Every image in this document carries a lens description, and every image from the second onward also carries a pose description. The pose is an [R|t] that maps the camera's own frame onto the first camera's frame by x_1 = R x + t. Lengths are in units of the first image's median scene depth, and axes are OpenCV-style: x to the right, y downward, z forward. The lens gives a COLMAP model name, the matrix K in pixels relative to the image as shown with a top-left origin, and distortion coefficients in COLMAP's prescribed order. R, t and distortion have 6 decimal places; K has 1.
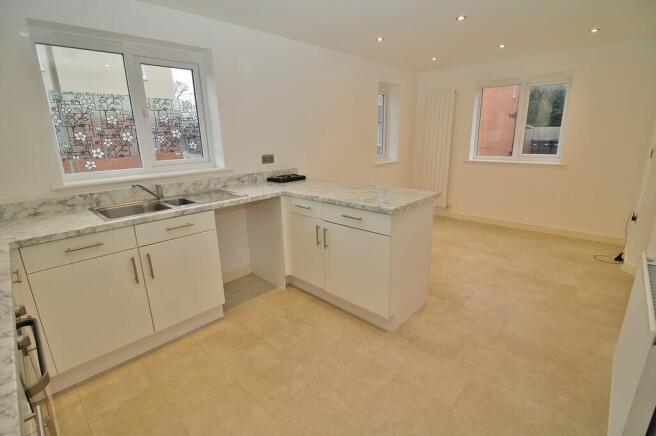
lens RADIAL K [[304.6, 0, 328.0], [0, 304.6, 218.0], [0, 0, 1]] dist [-0.000461, -0.000123]
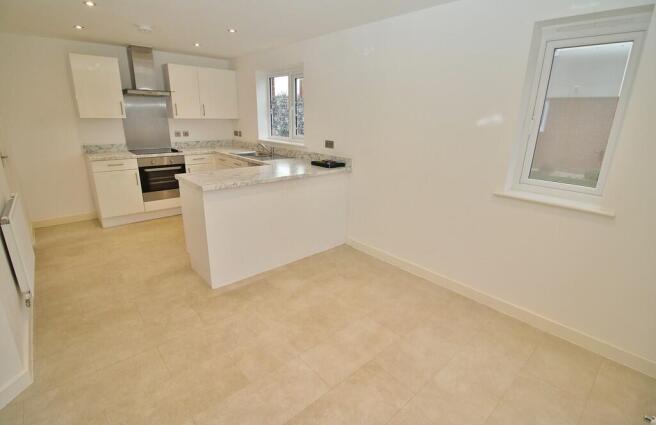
lens RADIAL K [[309.6, 0, 328.0], [0, 309.6, 212.5], [0, 0, 1]] dist [-0.011451, -0.000213]
pose [[-0.087446, 0.325363, -0.941537, 1.129210], [-0.273992, 0.900848, 0.336750, -0.404778], [0.957748, 0.287421, 0.010371, 1.207462]]
